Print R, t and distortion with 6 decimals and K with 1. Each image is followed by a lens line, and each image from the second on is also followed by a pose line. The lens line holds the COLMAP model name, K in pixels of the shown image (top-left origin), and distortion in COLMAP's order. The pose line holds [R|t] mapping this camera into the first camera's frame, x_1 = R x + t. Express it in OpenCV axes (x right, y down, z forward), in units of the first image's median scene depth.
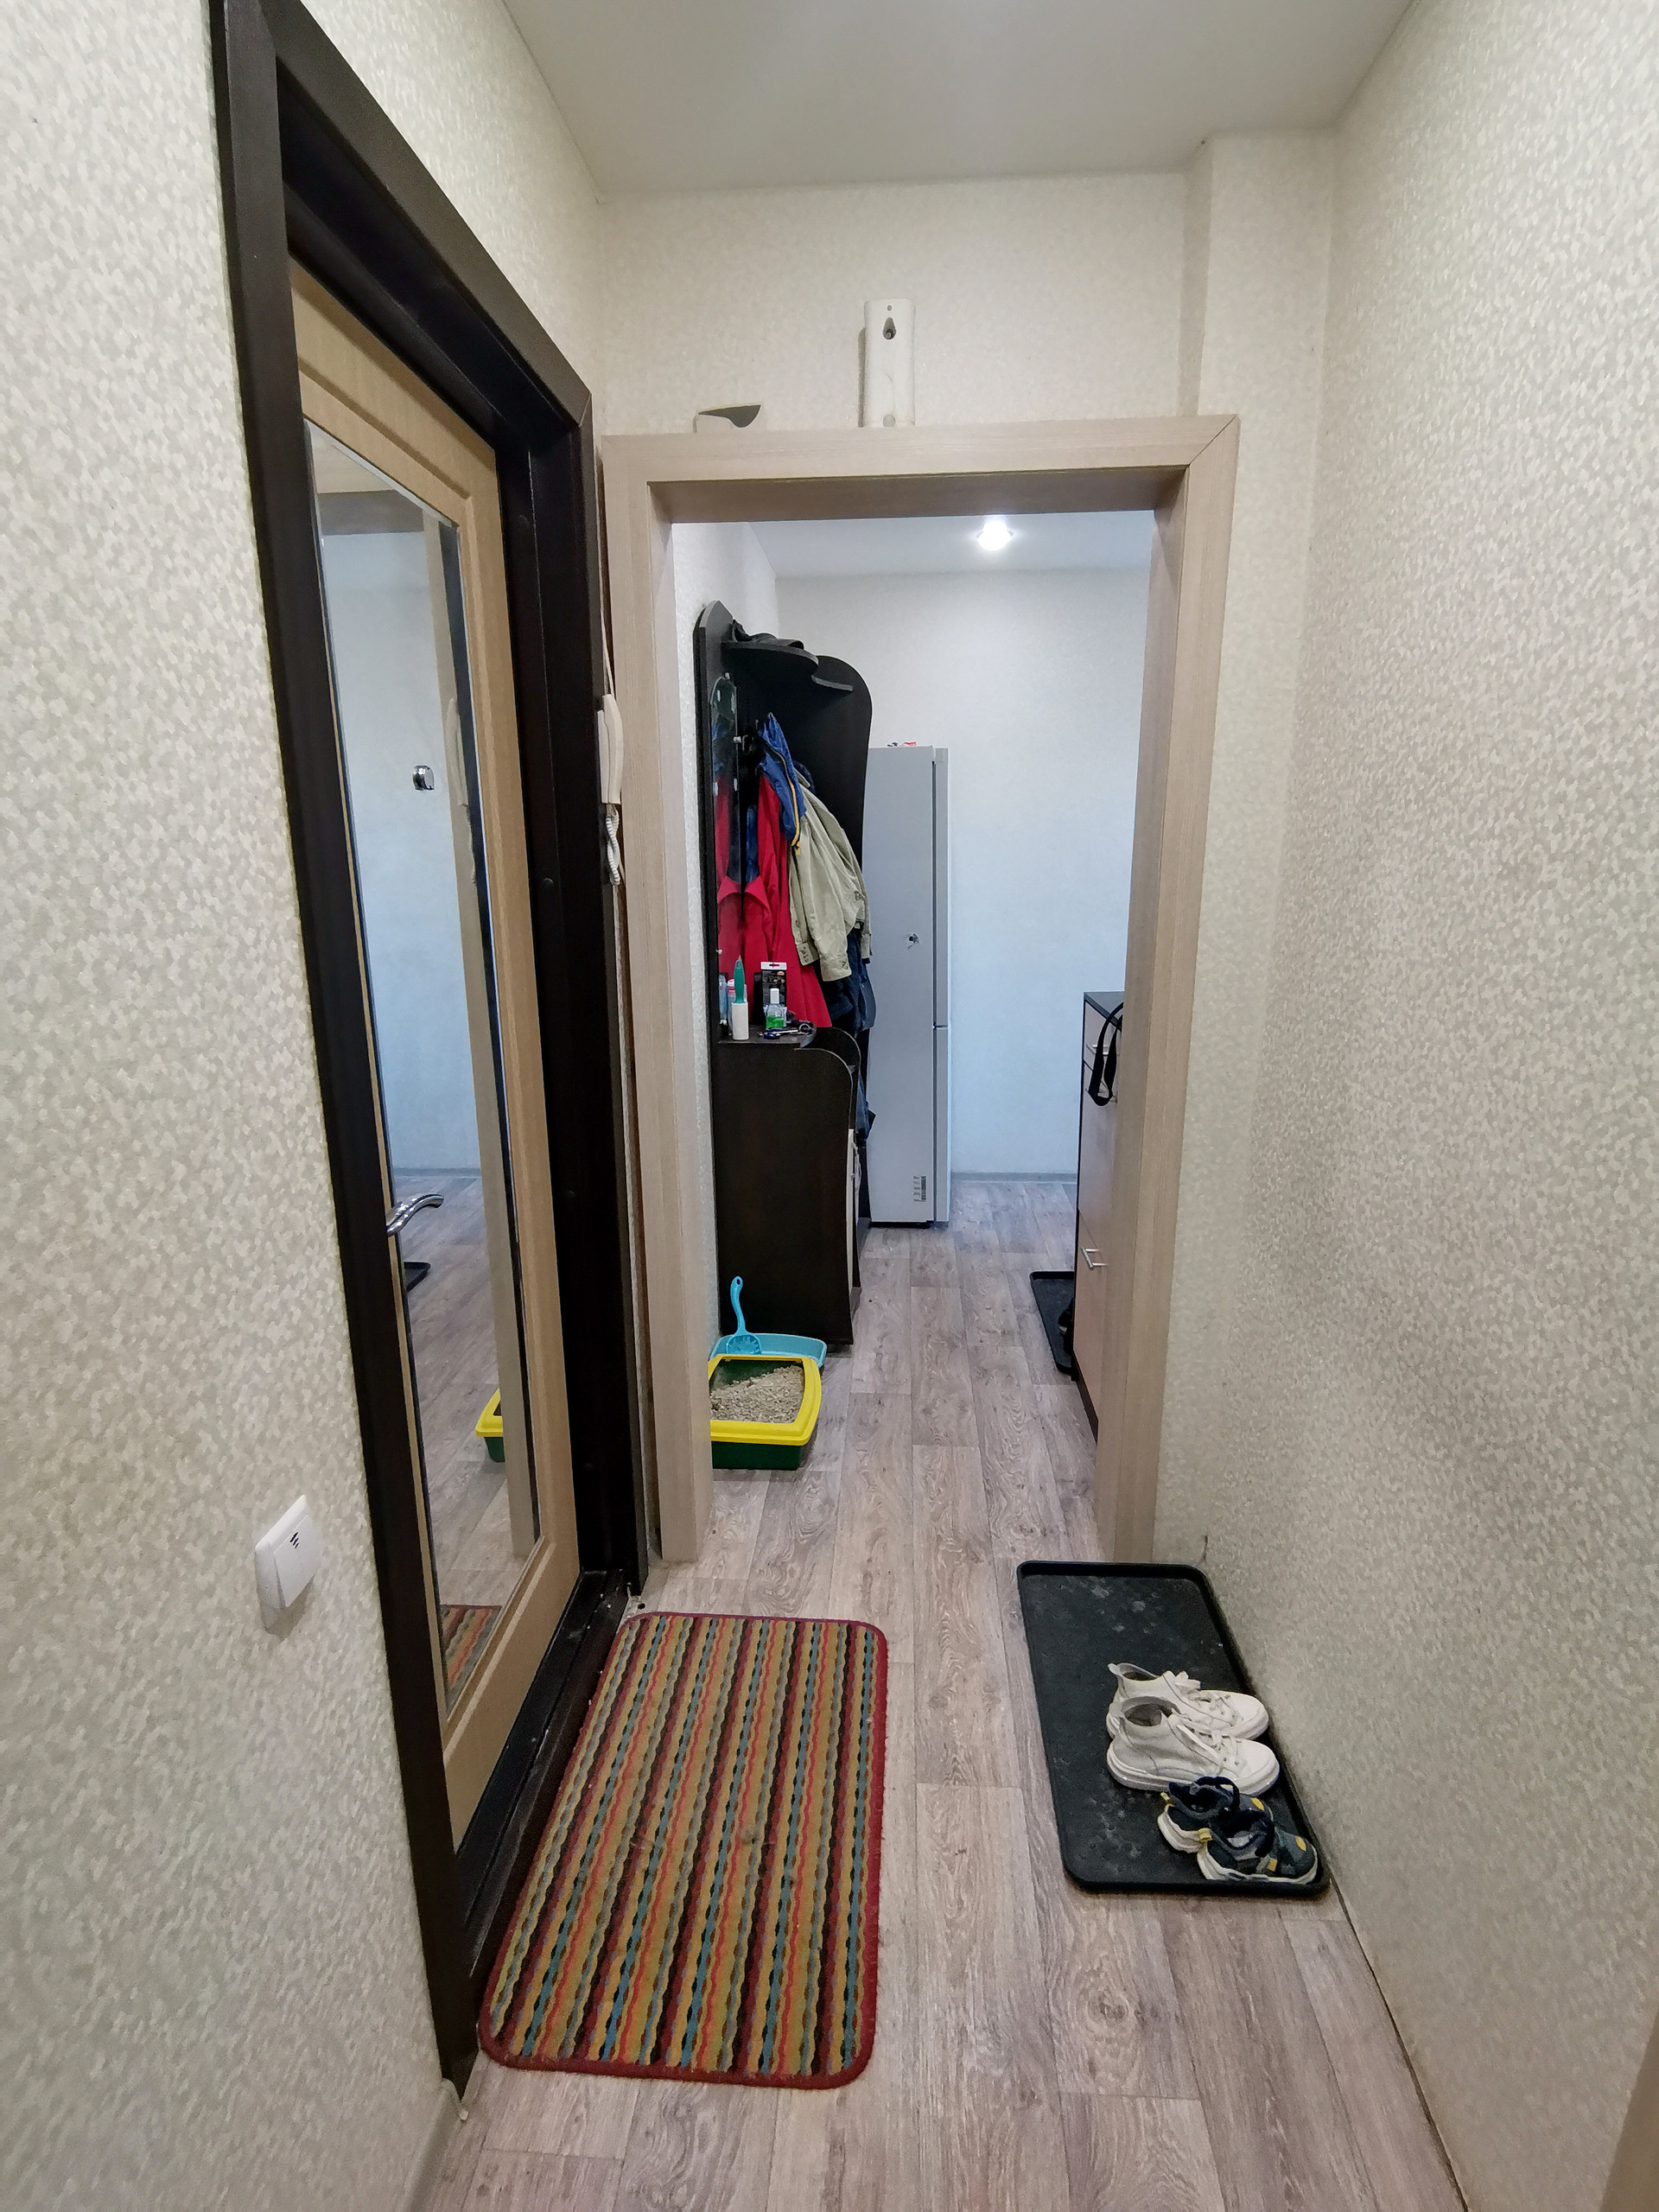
lens RADIAL K [[1083.6, 0, 831.1], [0, 1083.6, 1118.0], [0, 0, 1]] dist [0.017914, -0.017430]
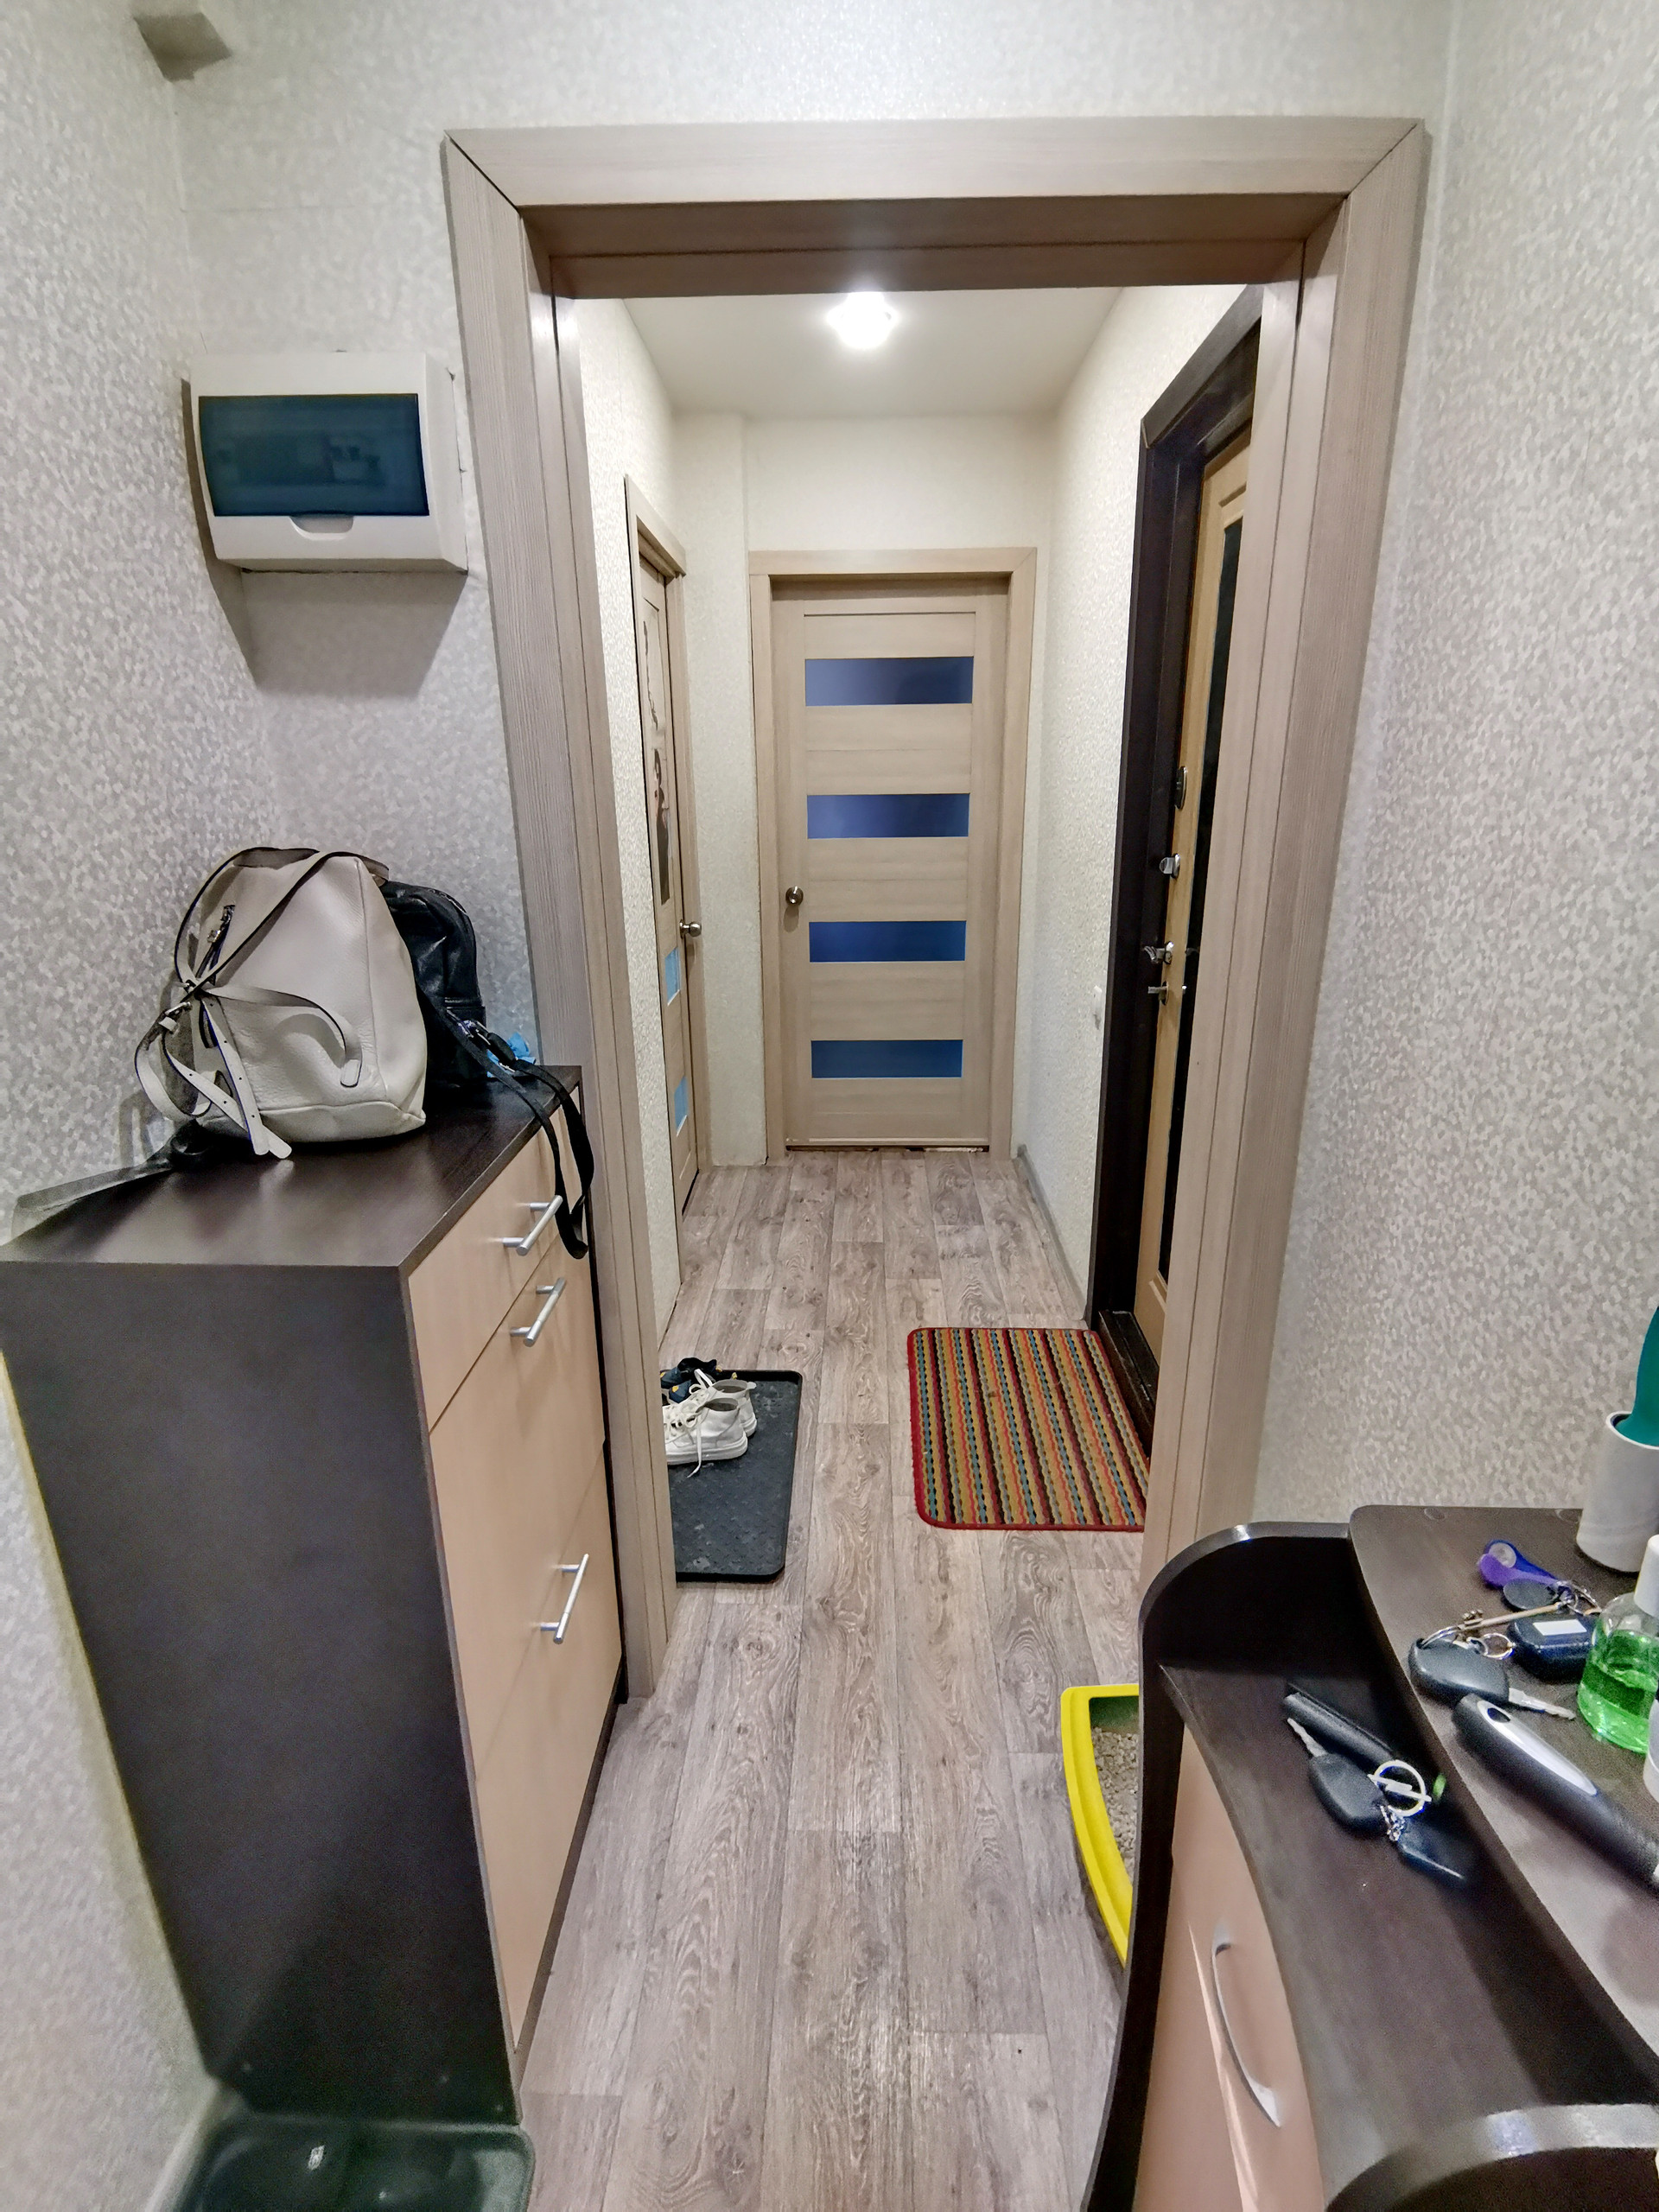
lens RADIAL K [[1083.6, 0, 831.1], [0, 1083.6, 1118.0], [0, 0, 1]] dist [0.017914, -0.017430]
pose [[-0.999127, 0.033402, -0.025109, 0.174591], [0.014656, 0.842824, 0.537989, -0.508702], [0.039133, 0.537151, -0.842578, 1.956671]]
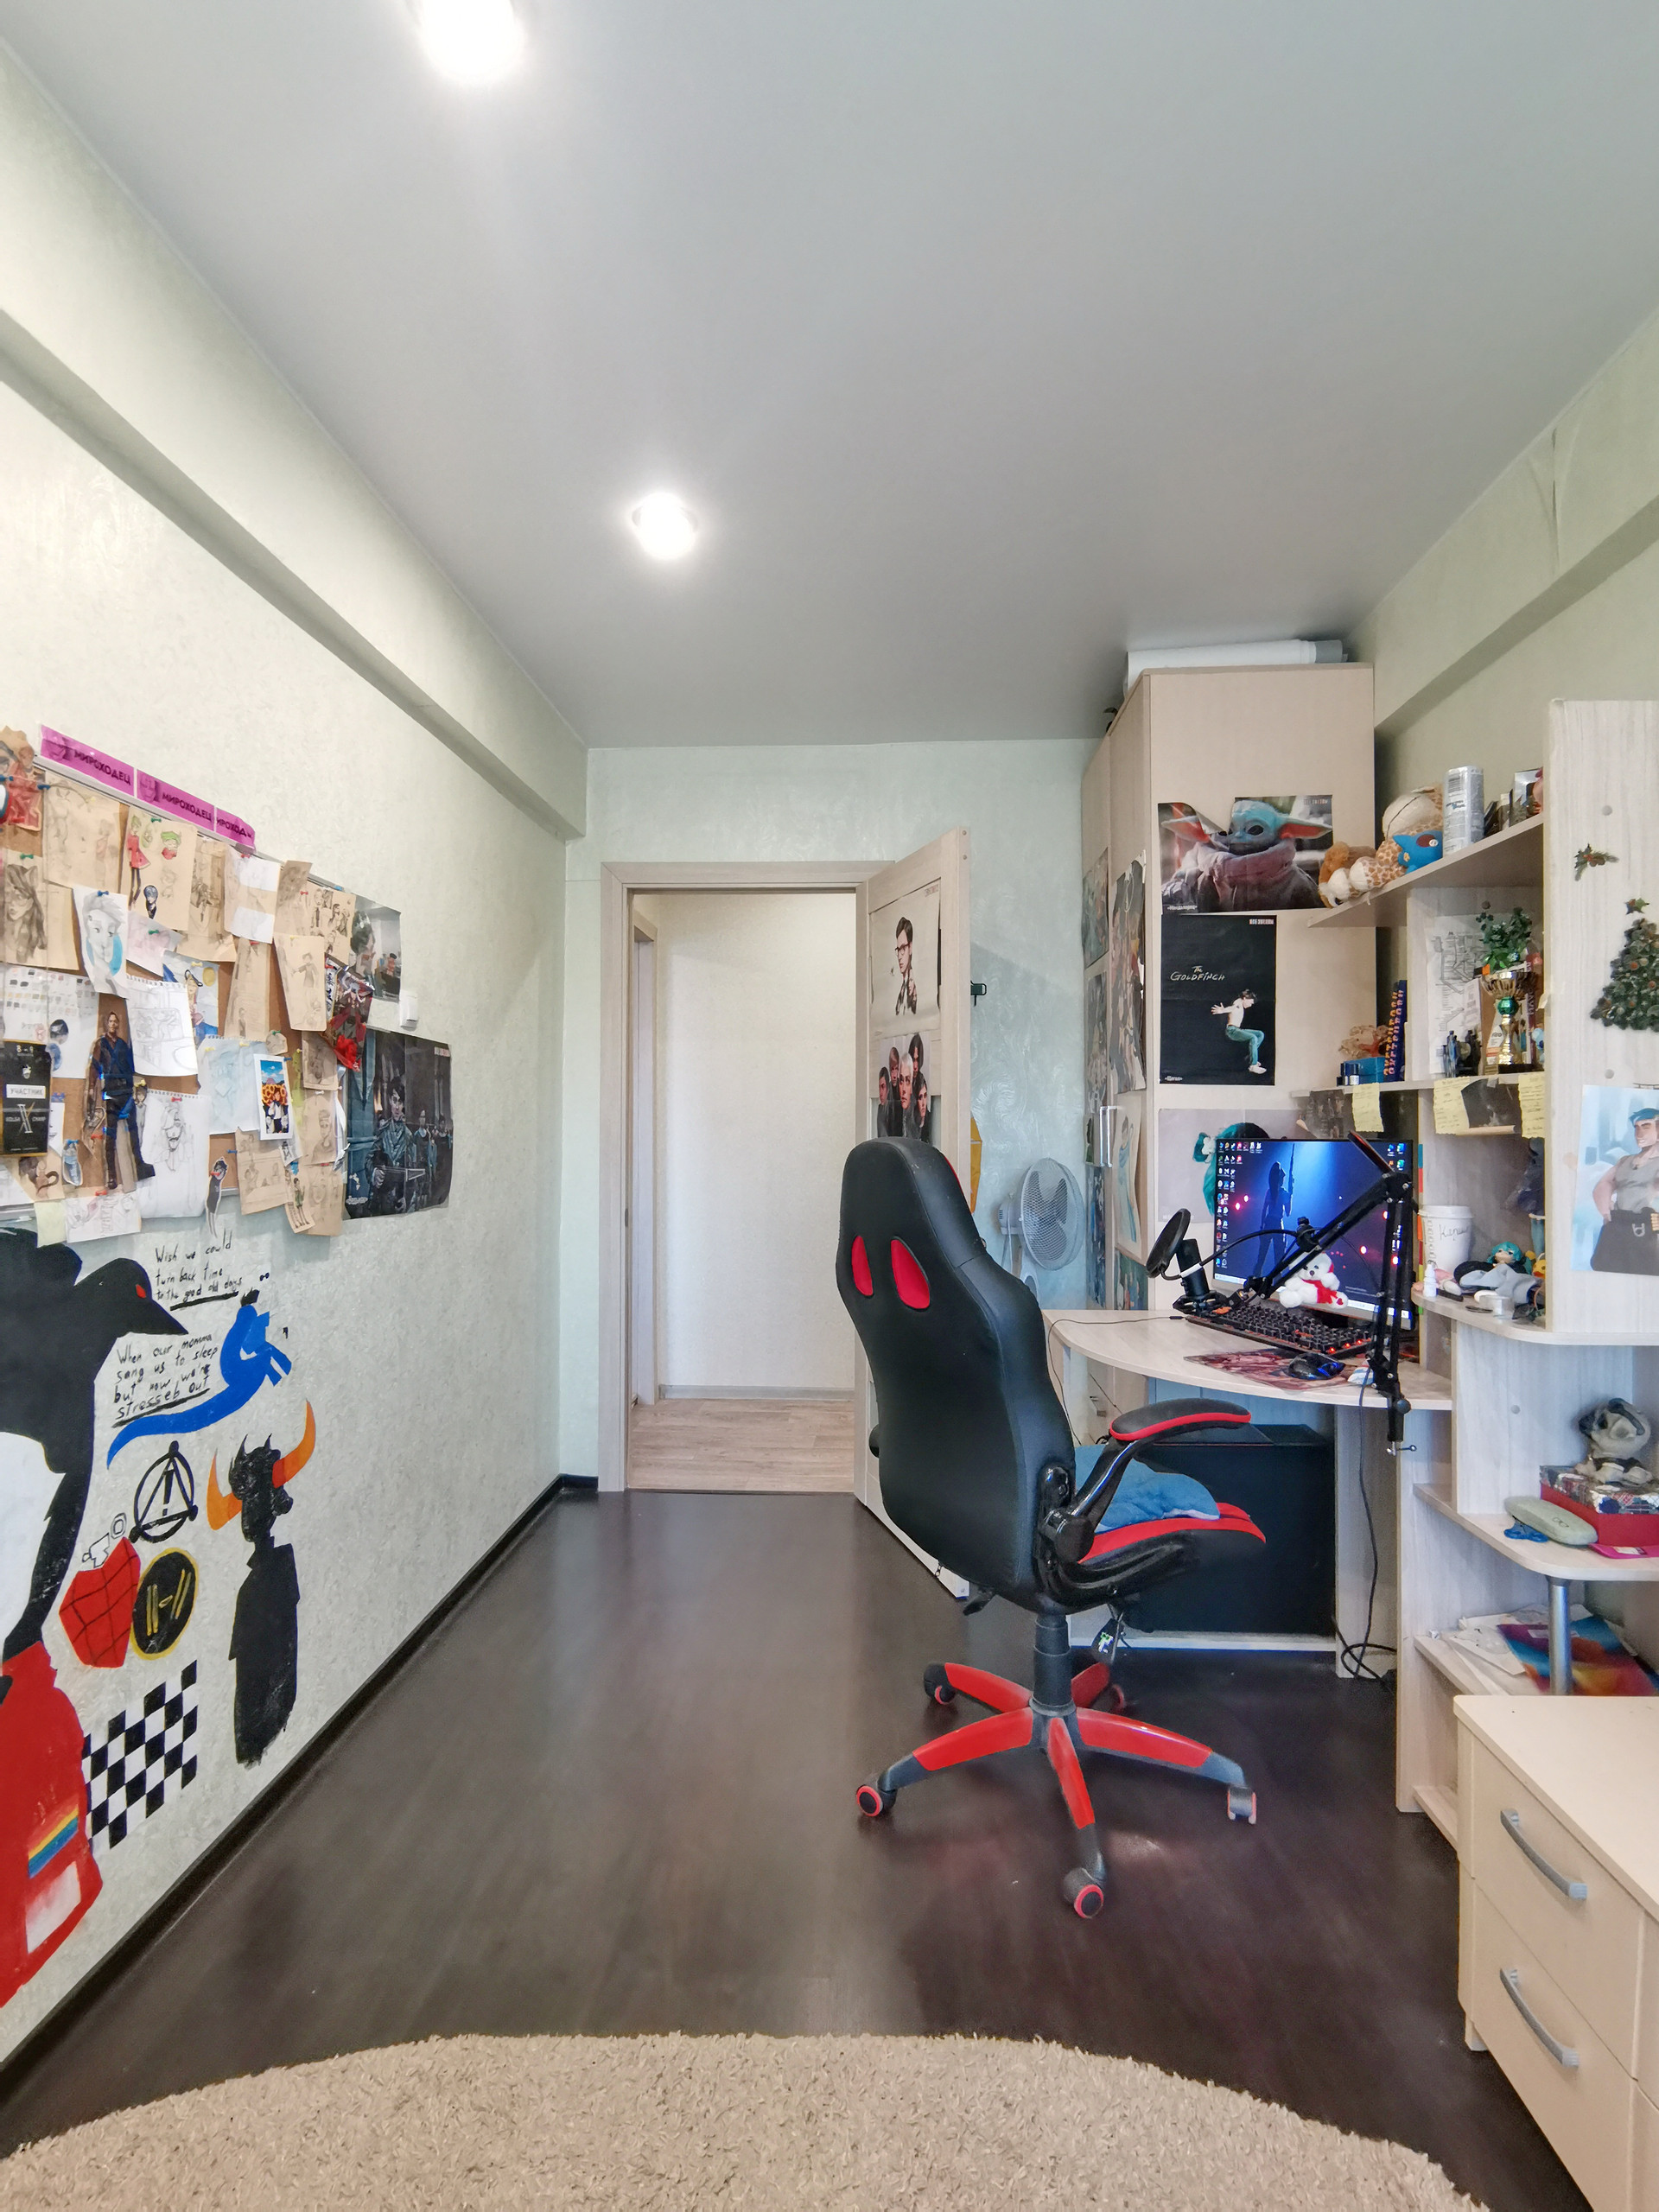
lens RADIAL K [[1083.6, 0, 831.1], [0, 1083.6, 1118.0], [0, 0, 1]] dist [0.017914, -0.017430]
pose [[0.021677, -0.001609, -0.999764, 2.386524], [-0.244160, 0.969711, -0.006854, 0.080832], [0.969493, 0.244251, 0.020627, 0.235452]]
